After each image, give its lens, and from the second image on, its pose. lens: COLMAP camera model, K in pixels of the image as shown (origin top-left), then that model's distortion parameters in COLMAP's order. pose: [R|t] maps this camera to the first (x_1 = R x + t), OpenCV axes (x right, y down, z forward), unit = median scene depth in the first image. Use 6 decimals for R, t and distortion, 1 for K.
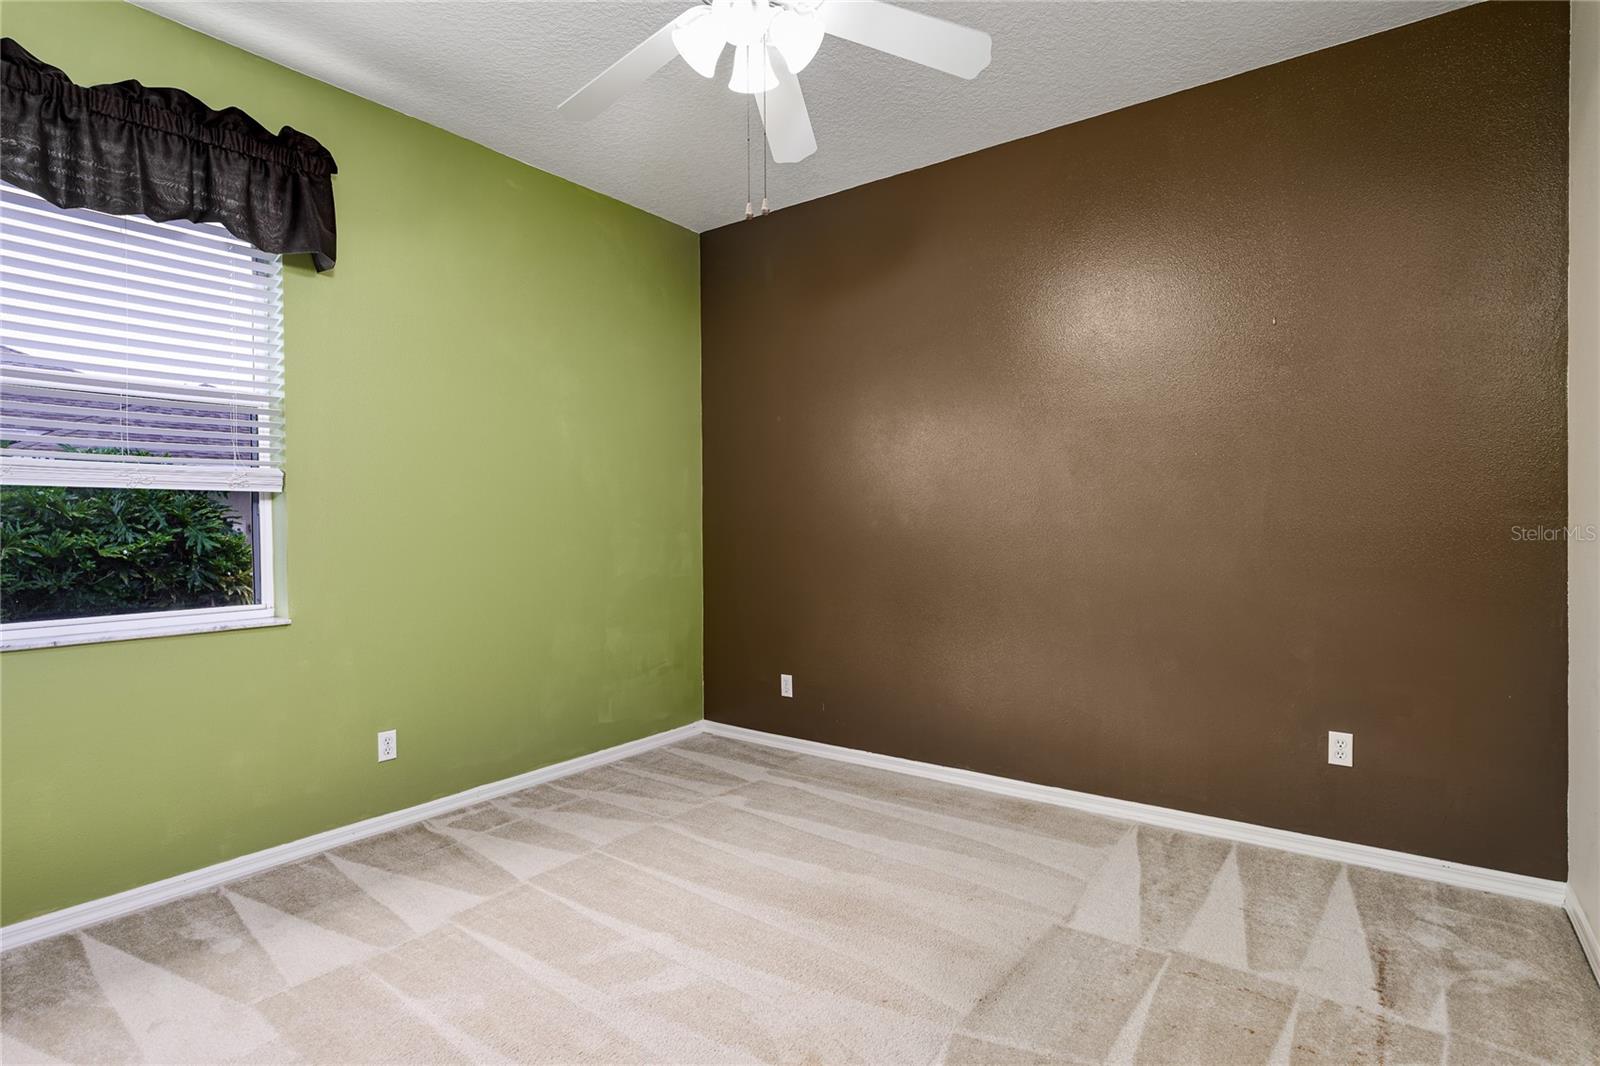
lens RADIAL K [[811.2, 0, 800.3], [0, 811.2, 526.3], [0, 0, 1]] dist [-0.008817, 0.002020]
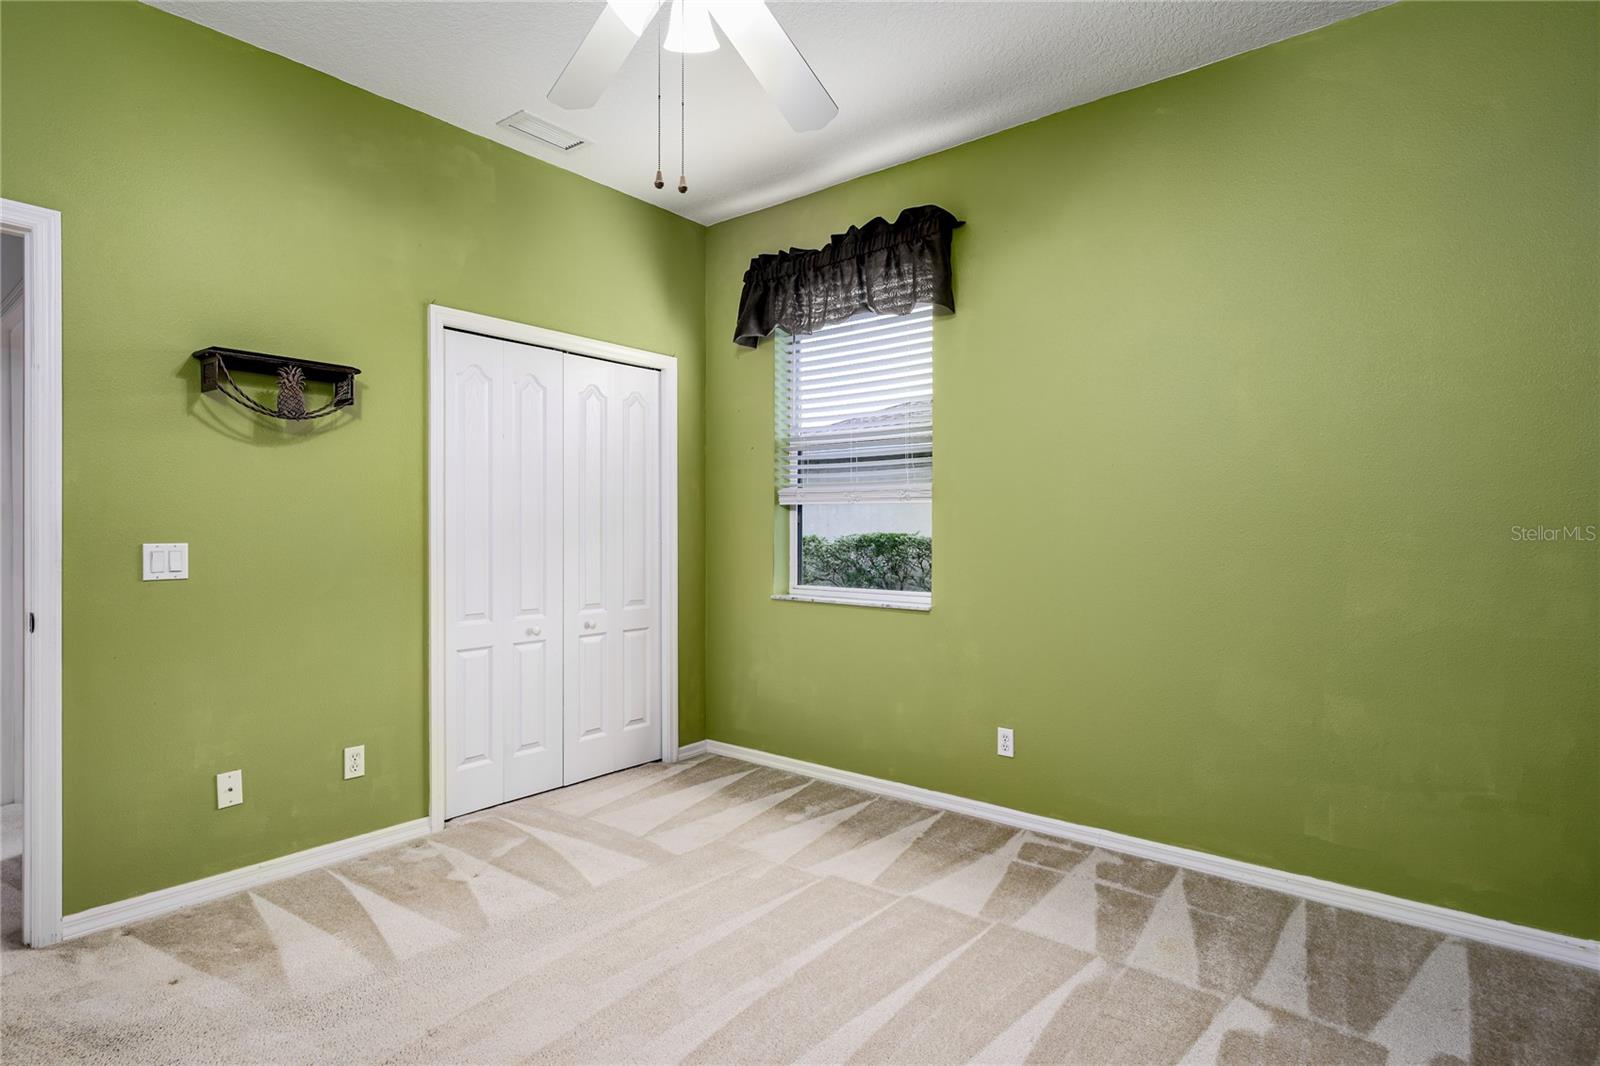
lens RADIAL K [[811.2, 0, 805.4], [0, 811.2, 538.7], [0, 0, 1]] dist [-0.008817, 0.002020]
pose [[-0.046087, 0.011108, -0.998876, 0.542628], [-0.015039, 0.999817, 0.011812, 0.000491], [0.998824, 0.015566, -0.045911, 0.786057]]
